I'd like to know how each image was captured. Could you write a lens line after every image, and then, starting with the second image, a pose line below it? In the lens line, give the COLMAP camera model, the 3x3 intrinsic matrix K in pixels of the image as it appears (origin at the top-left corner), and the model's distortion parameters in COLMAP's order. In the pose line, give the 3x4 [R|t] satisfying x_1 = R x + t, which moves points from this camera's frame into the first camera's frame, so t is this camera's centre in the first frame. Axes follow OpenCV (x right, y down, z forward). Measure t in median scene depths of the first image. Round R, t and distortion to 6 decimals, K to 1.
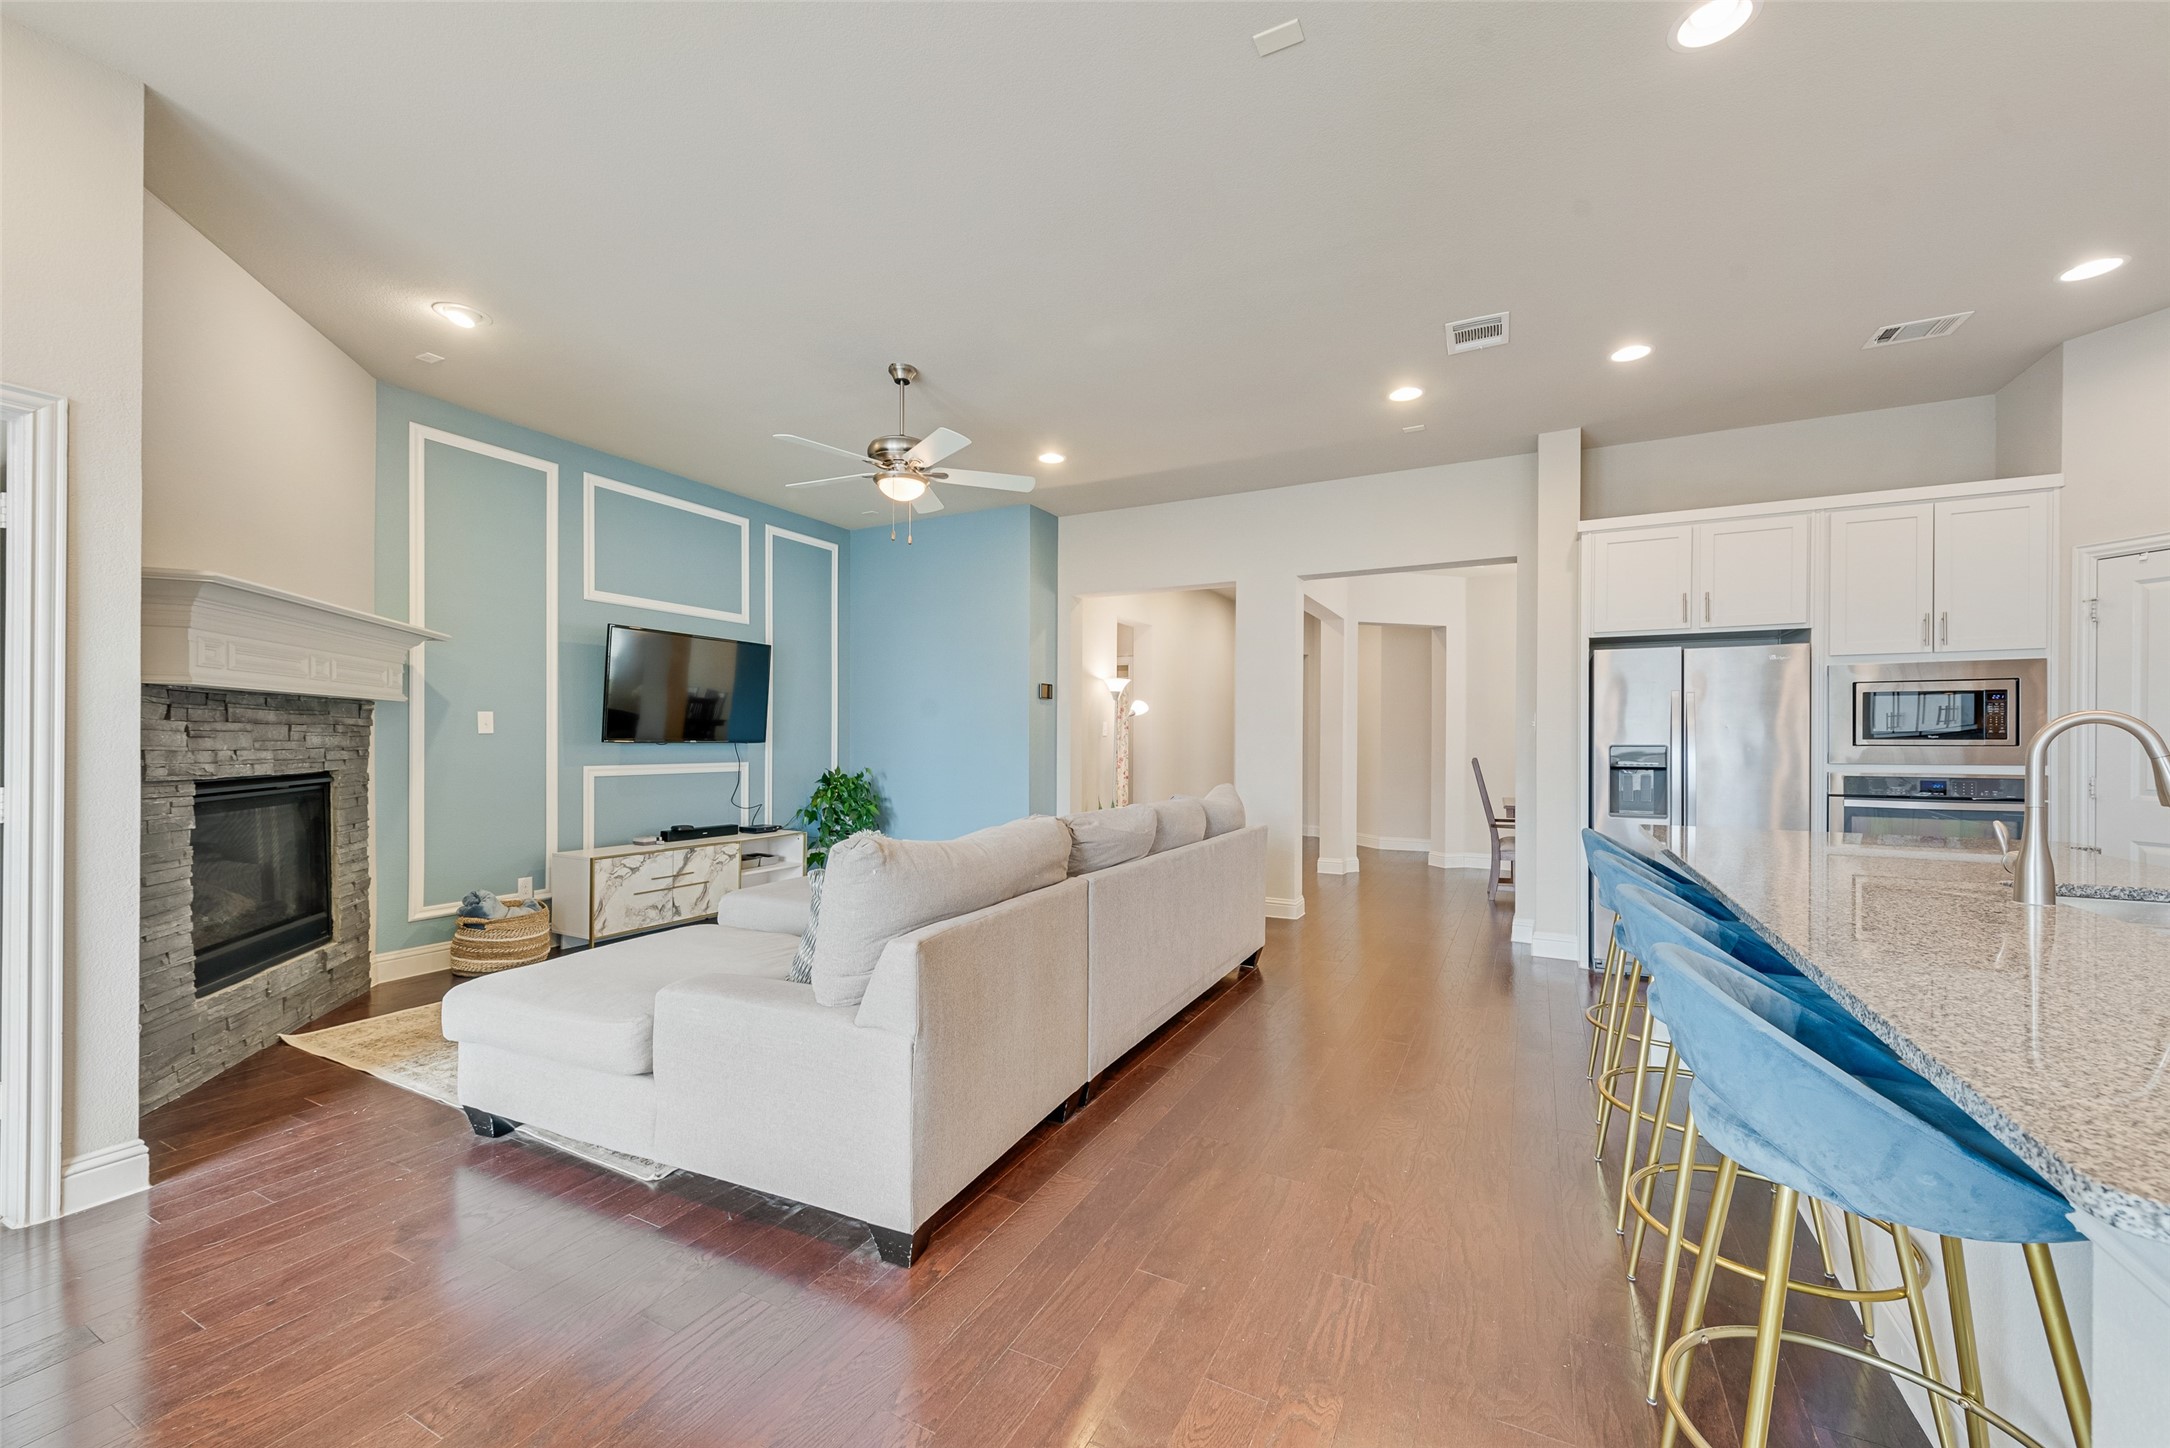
lens RADIAL K [[856.7, 0, 1084.4], [0, 856.7, 739.0], [0, 0, 1]] dist [0.006363, -0.000085]
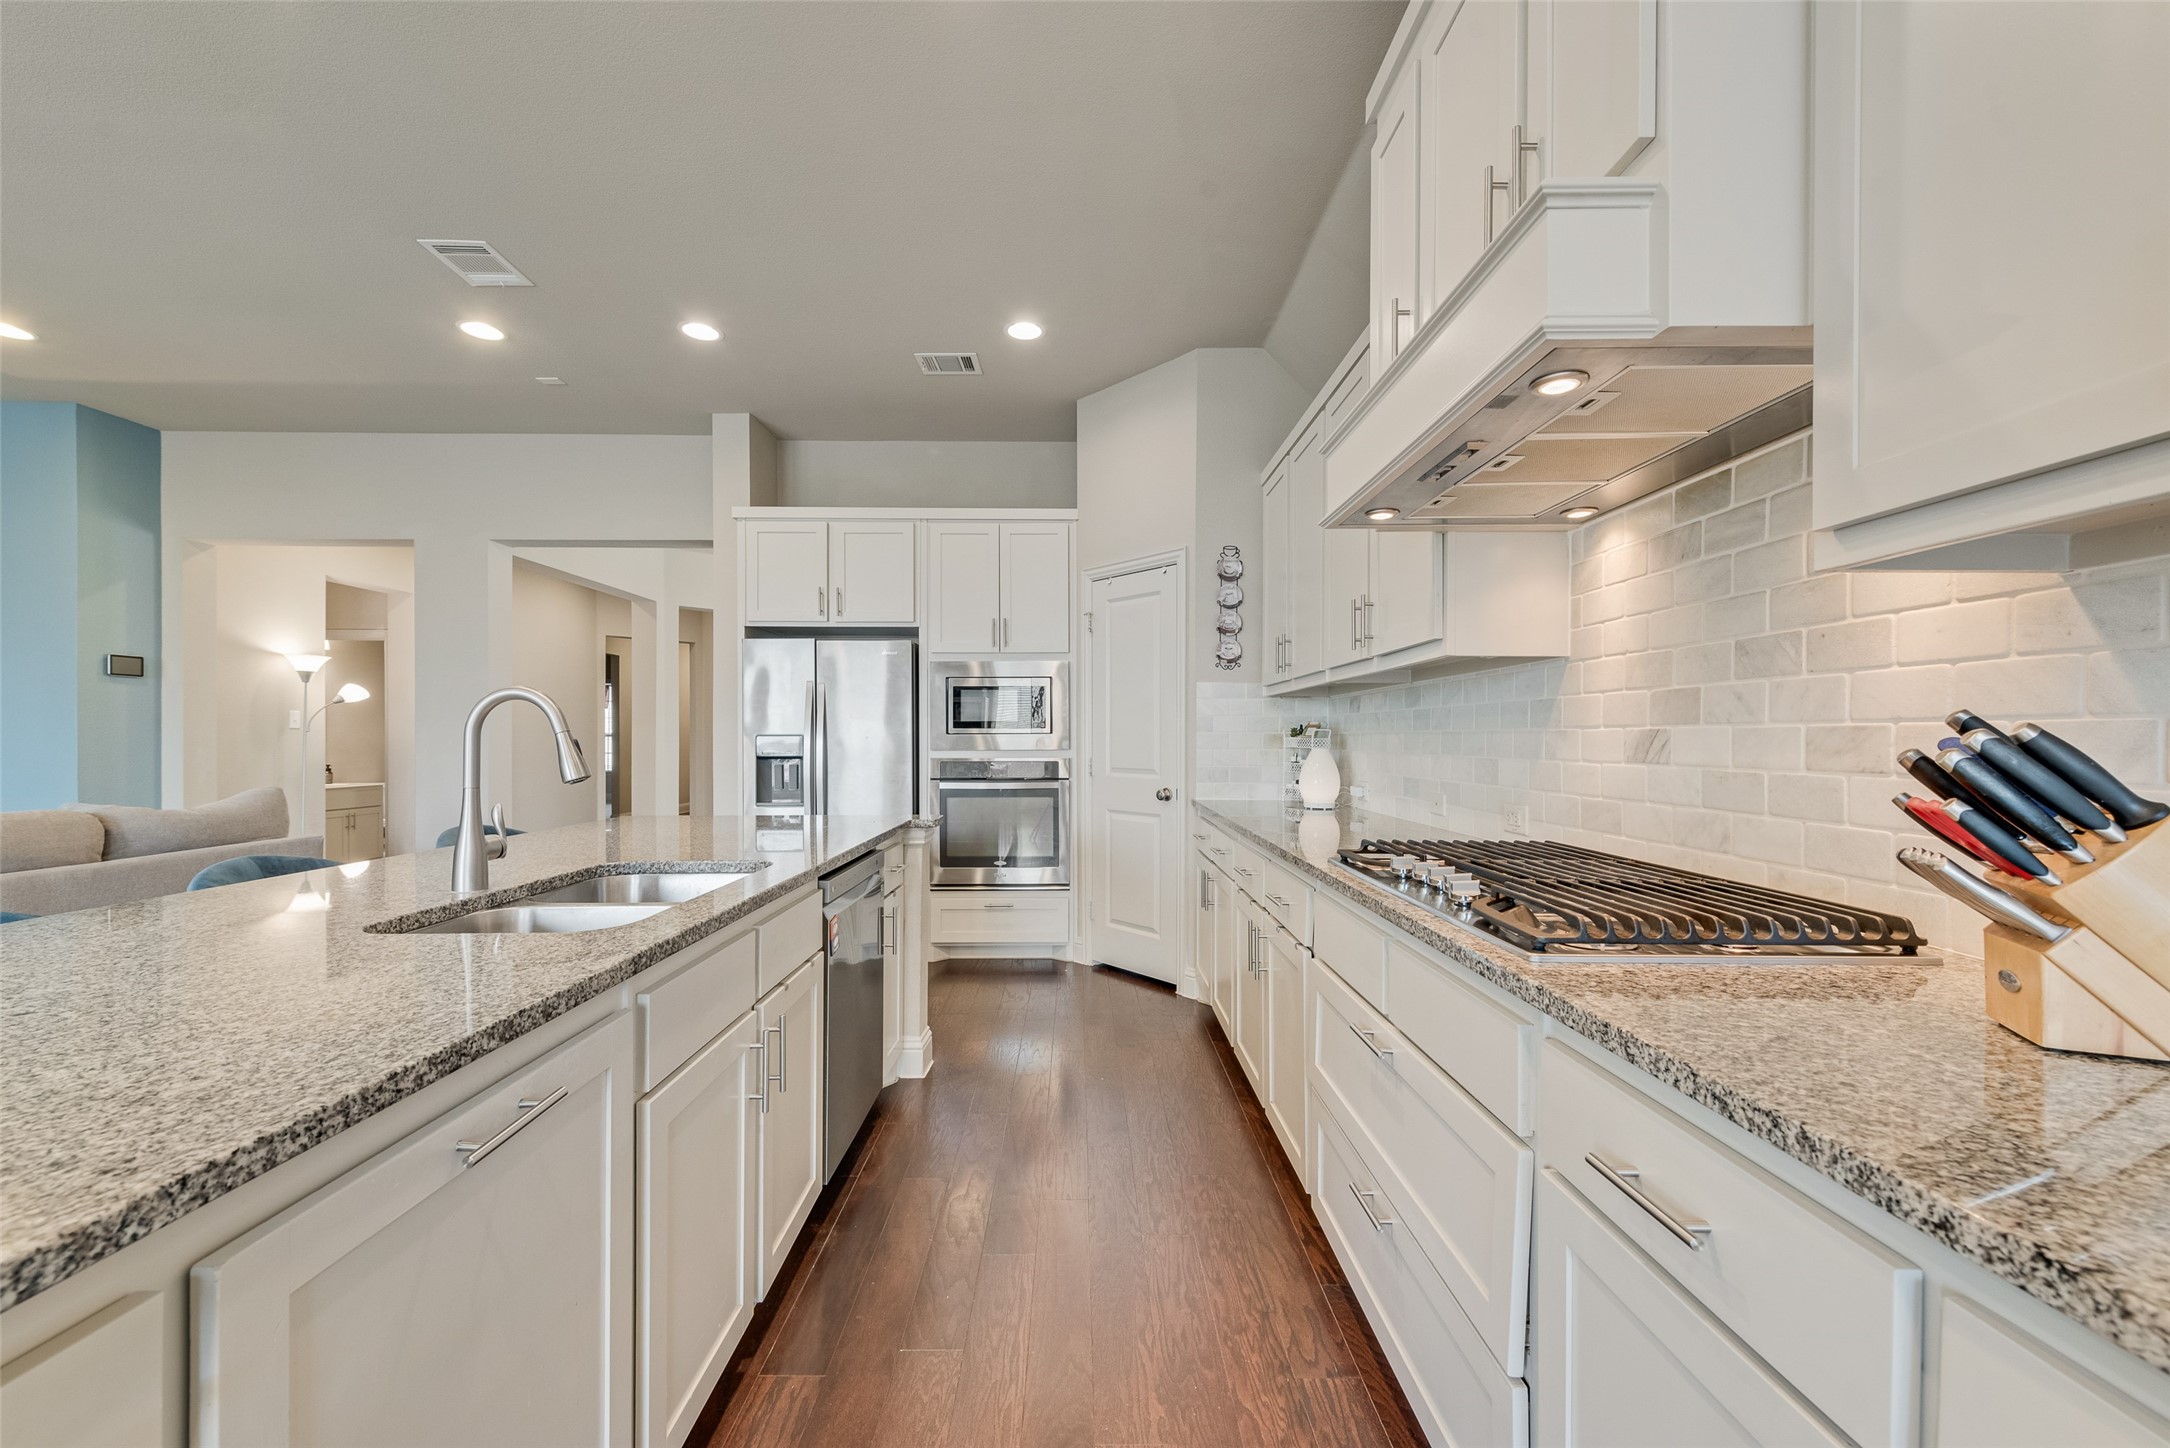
lens RADIAL K [[856.7, 0, 1084.4], [0, 856.7, 739.0], [0, 0, 1]] dist [0.006363, -0.000085]
pose [[0.879716, -0.005317, 0.475469, 0.498541], [0.003546, 0.999983, 0.004621, 0.009125], [-0.475485, -0.002379, 0.879720, -0.056737]]
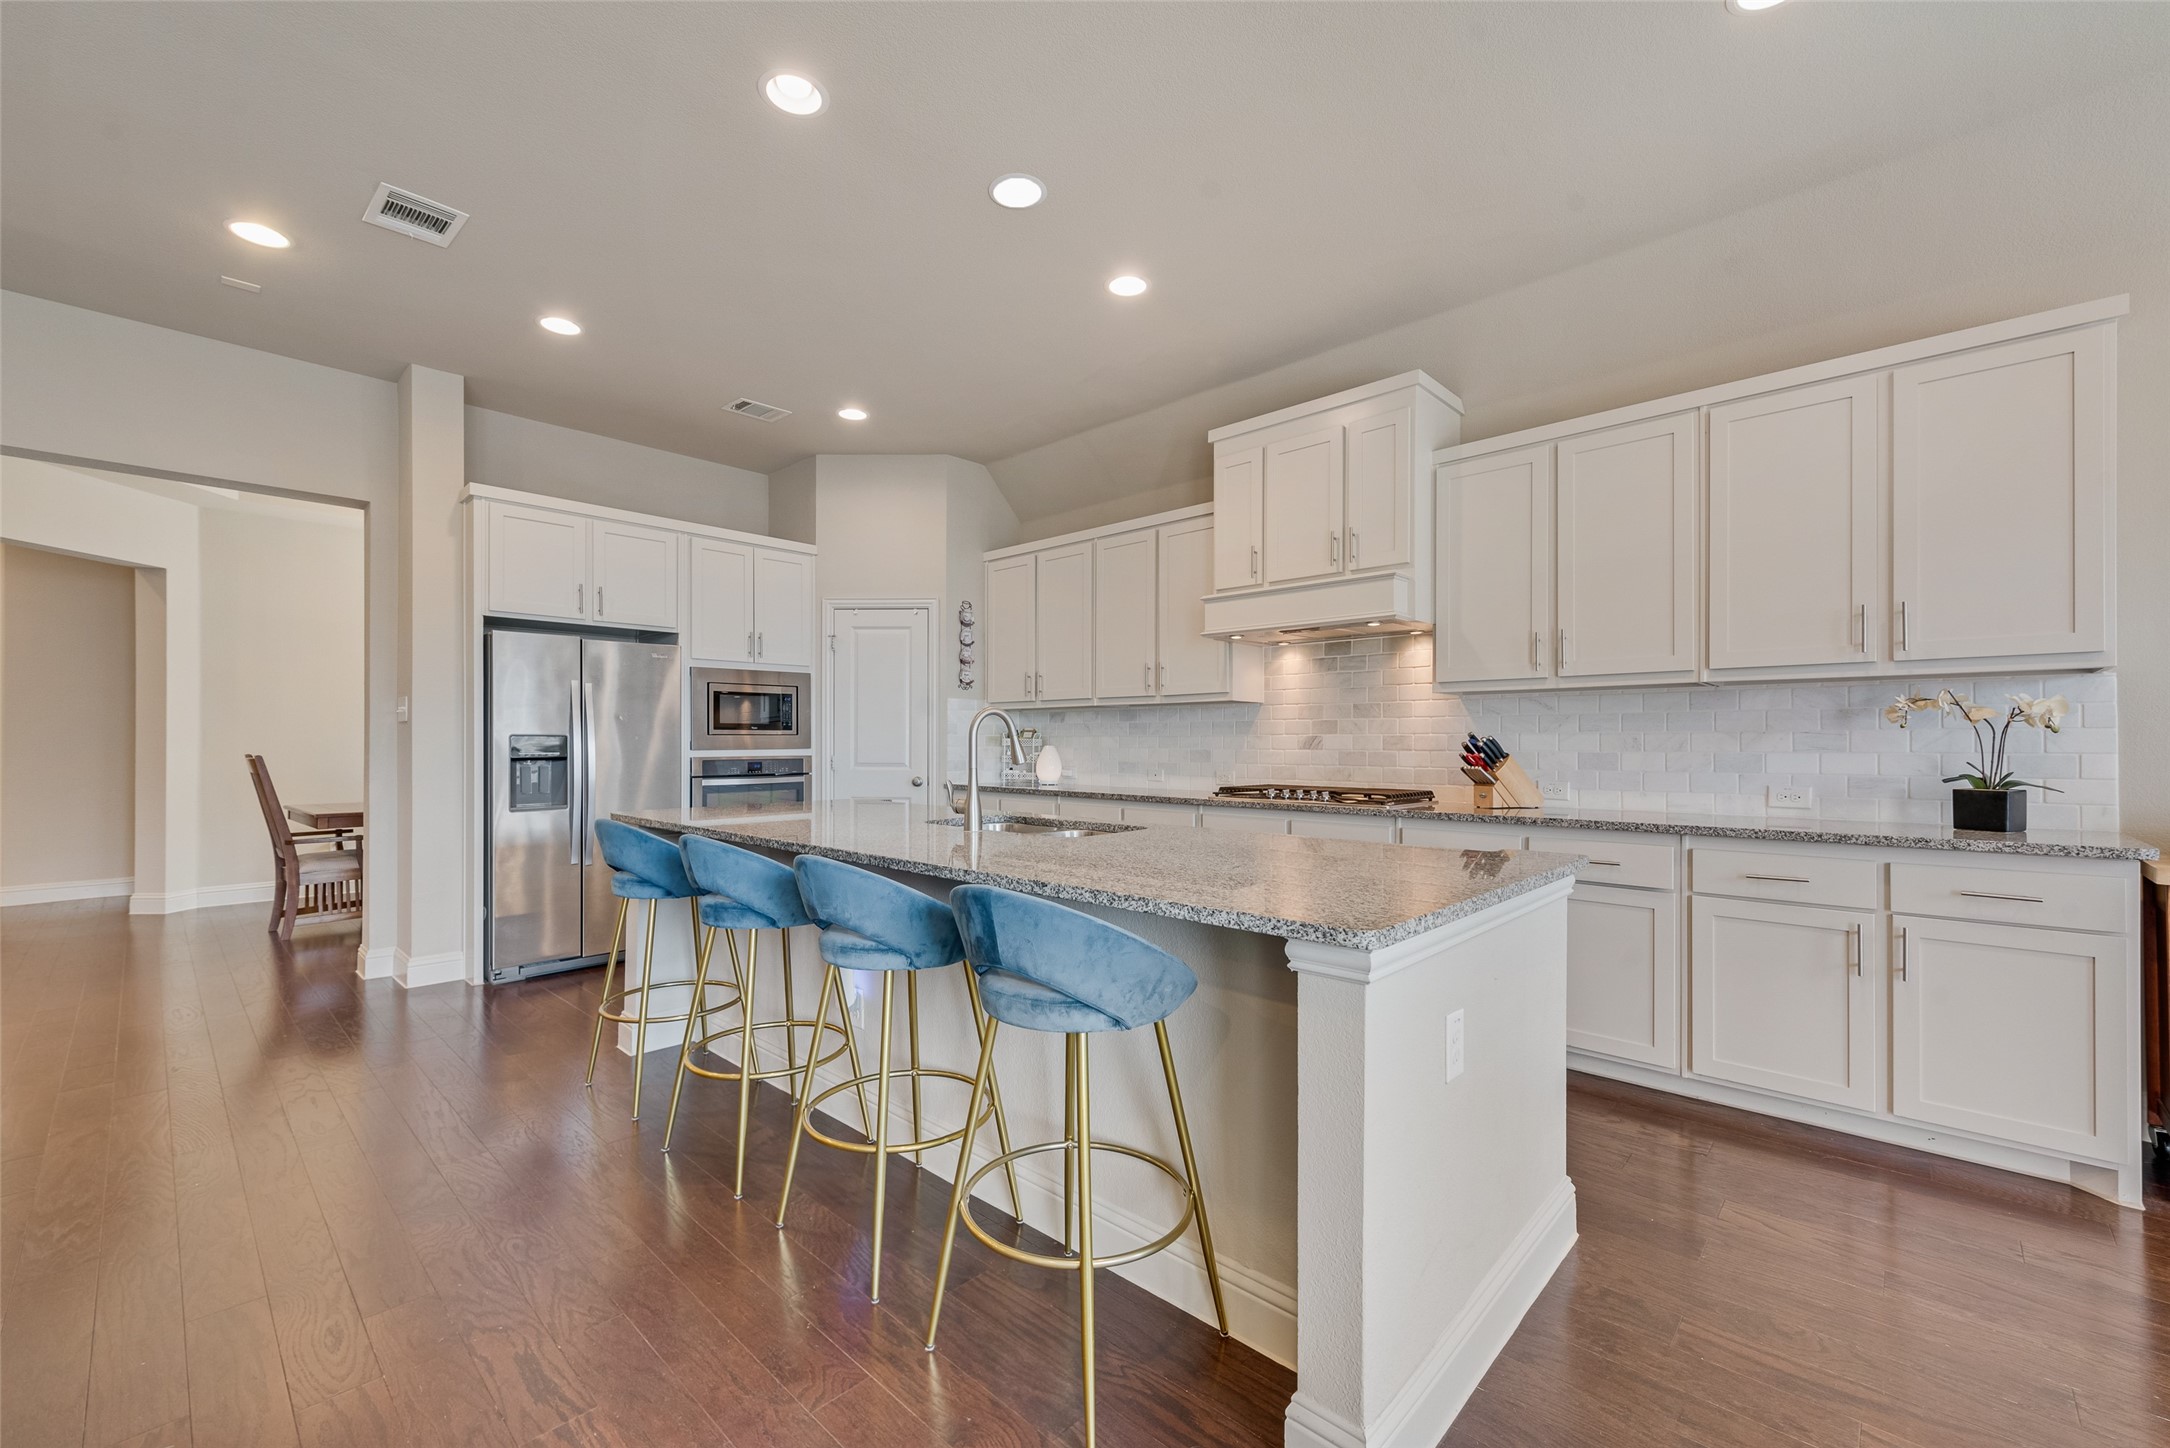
lens RADIAL K [[881.7, 0, 1083.9], [0, 881.7, 737.5], [0, 0, 1]] dist [0.003152, 0.000046]
pose [[0.267022, -0.001612, 0.963689, -0.145579], [-0.001345, 0.999997, 0.002045, 0.007761], [-0.963690, -0.001842, 0.267019, 0.156899]]
